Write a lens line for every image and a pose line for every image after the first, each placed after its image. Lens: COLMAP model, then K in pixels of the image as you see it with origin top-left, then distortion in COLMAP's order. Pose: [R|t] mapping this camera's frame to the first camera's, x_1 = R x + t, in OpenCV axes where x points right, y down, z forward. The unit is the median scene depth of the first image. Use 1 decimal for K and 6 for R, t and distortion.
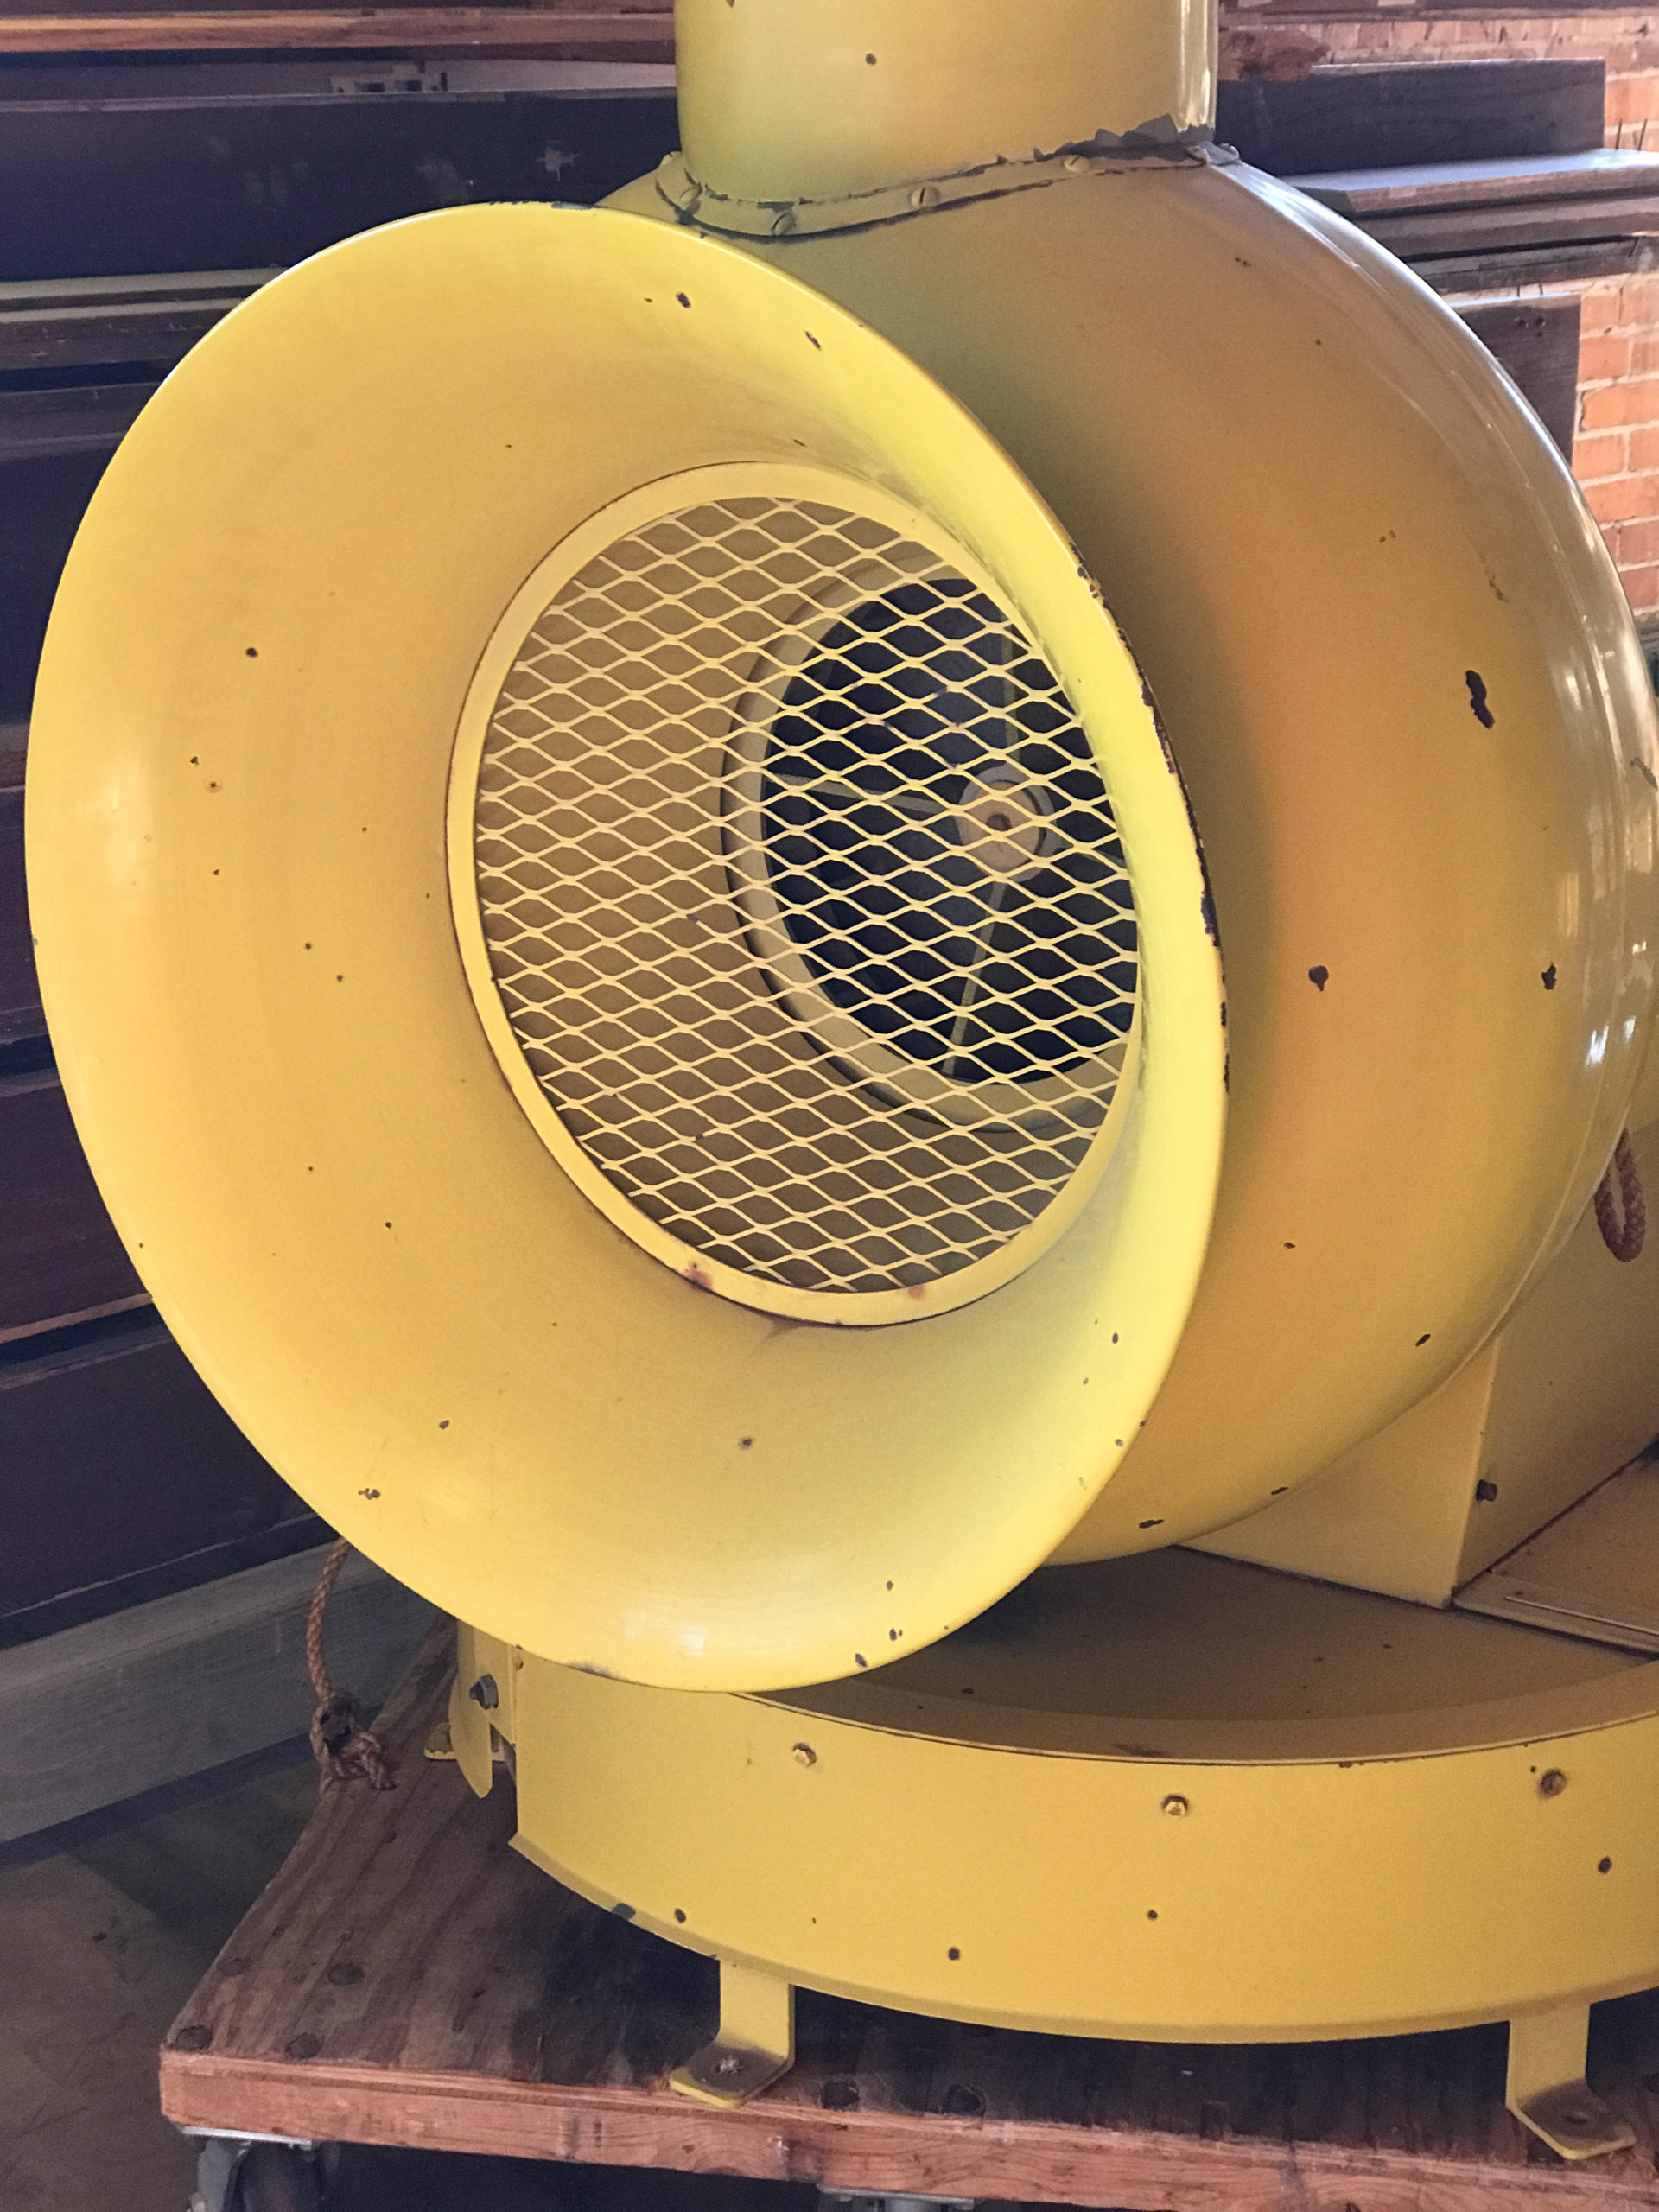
lens RADIAL K [[3673.3, 0, 851.0], [0, 3673.3, 1044.4], [0, 0, 1]] dist [0.046450, 0.000000]
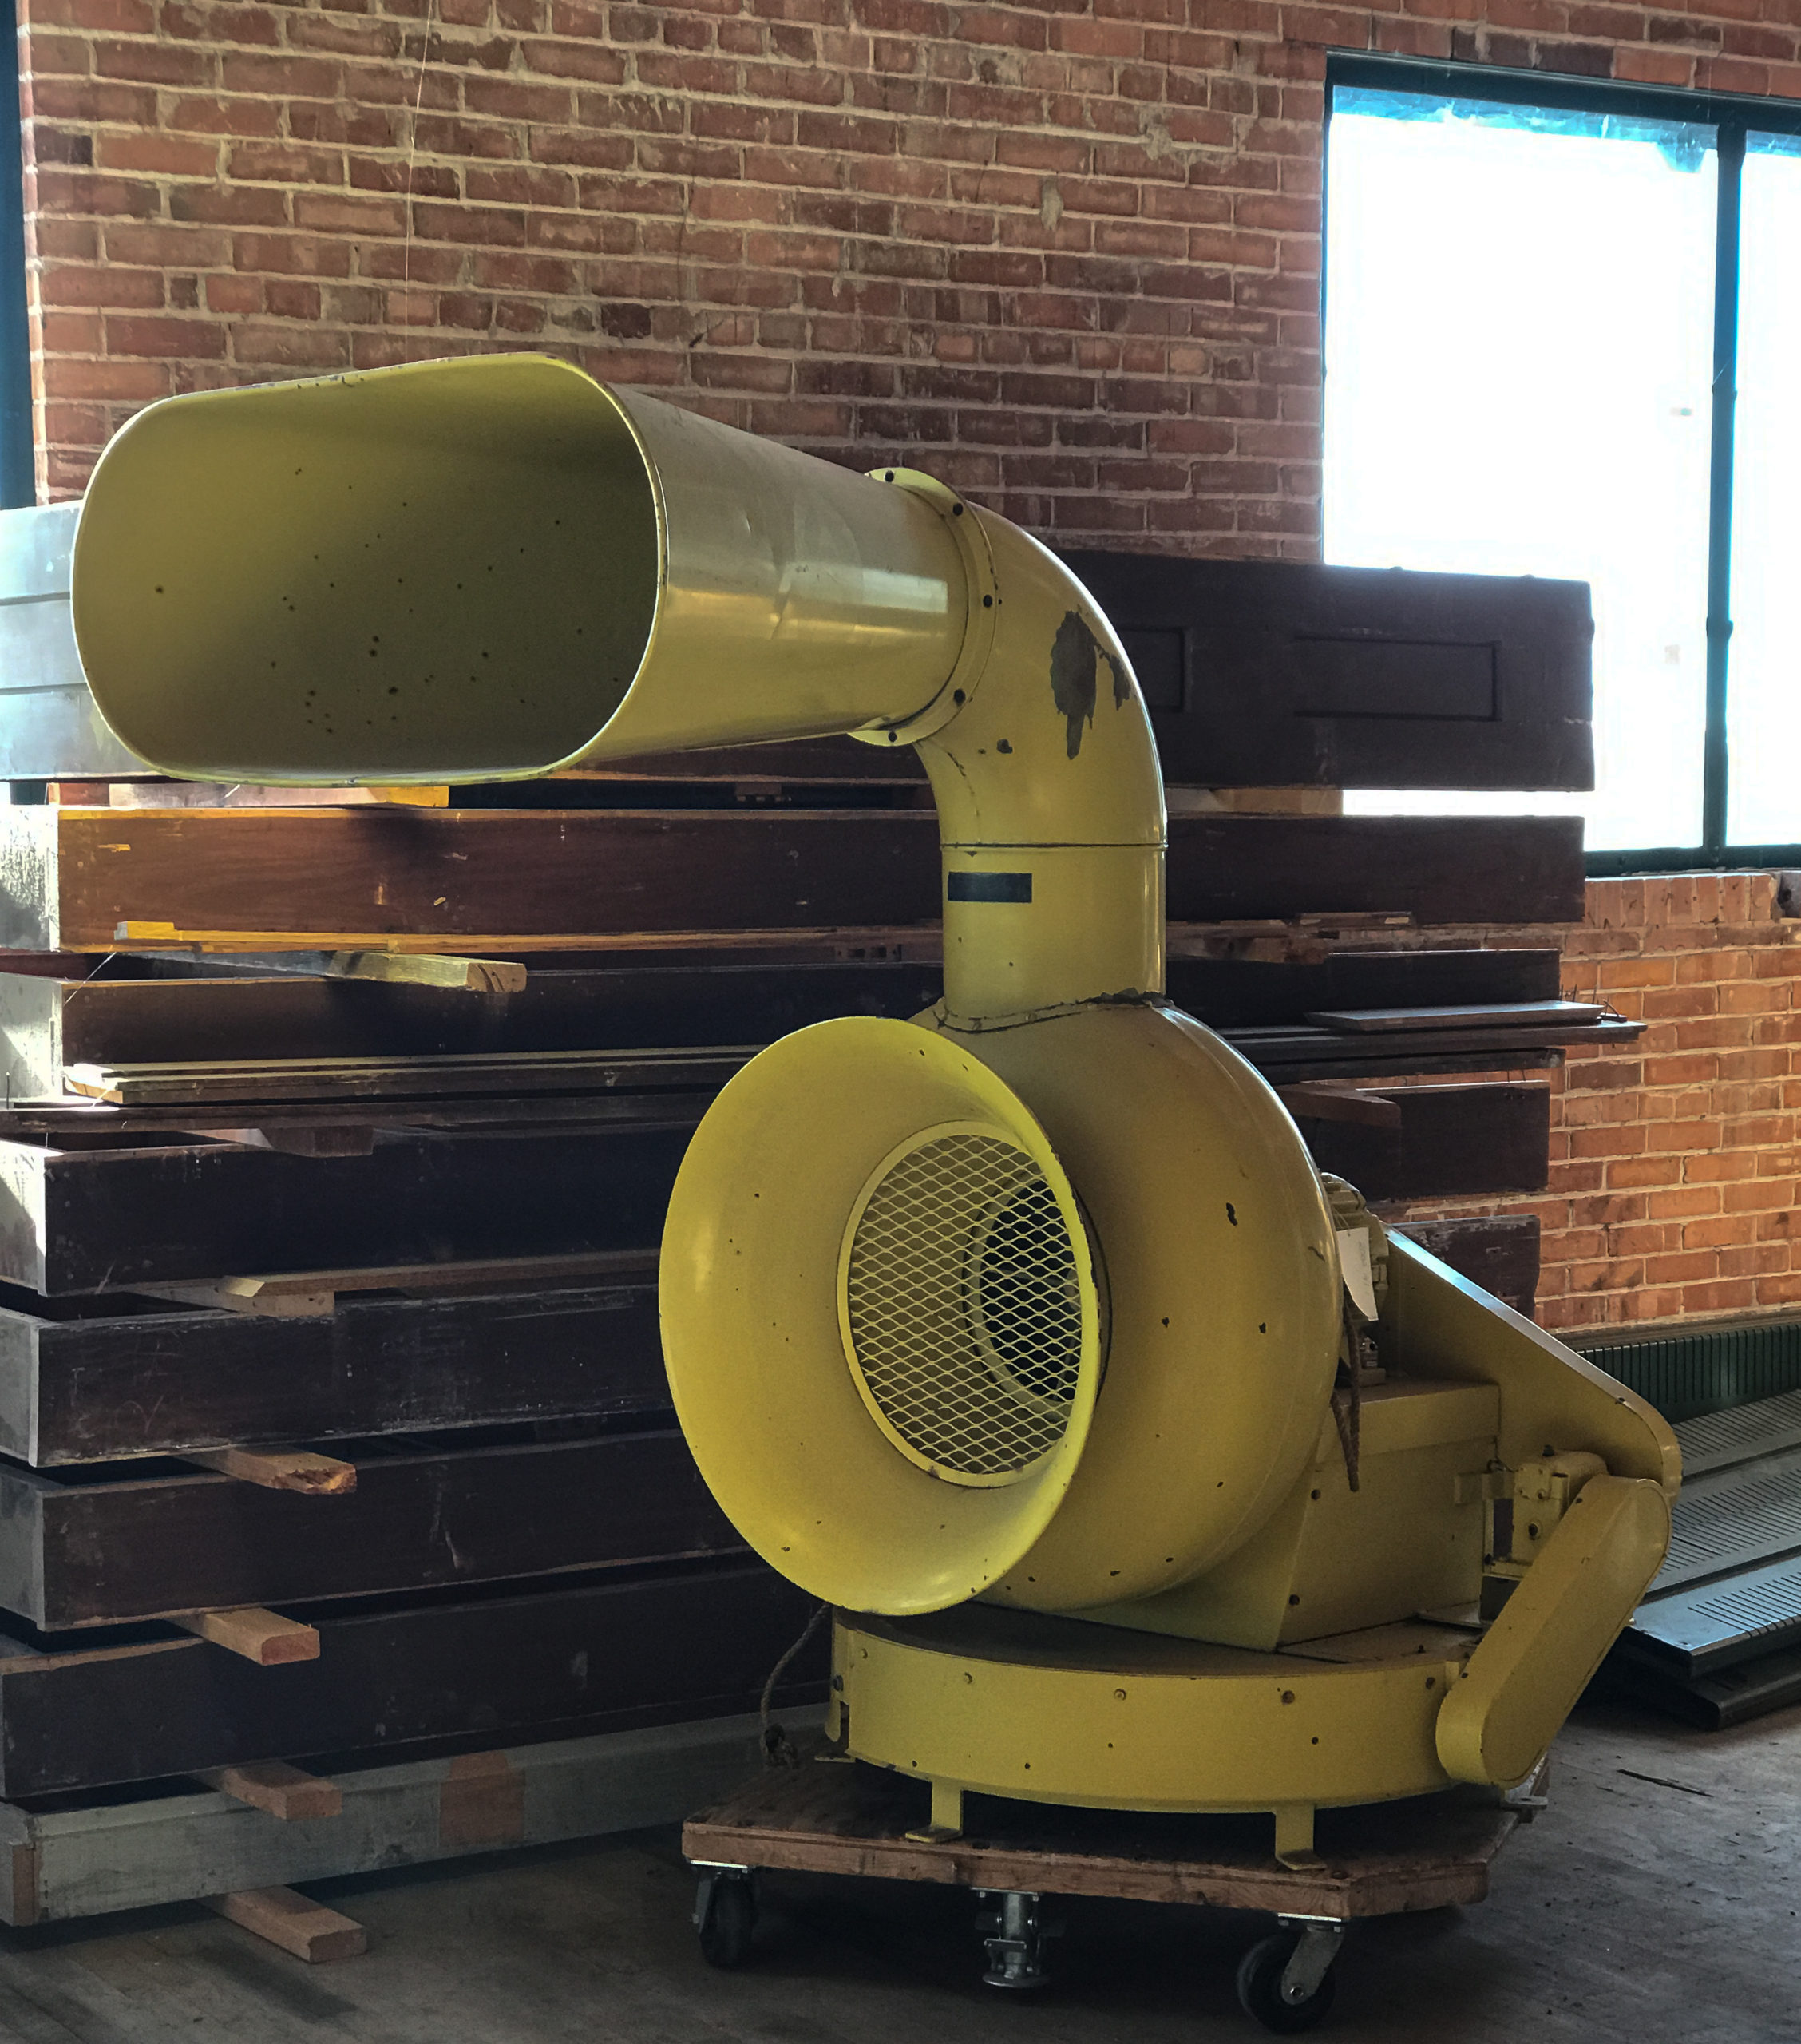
lens RADIAL K [[4172.9, 0, 900.2], [0, 4172.9, 1022.4], [0, 0, 1]] dist [-0.009793, 0.000000]
pose [[0.989728, 0.019838, -0.141581, 0.300380], [-0.050725, 0.974622, -0.218033, 0.357402], [0.133663, 0.222975, 0.965617, -1.578477]]
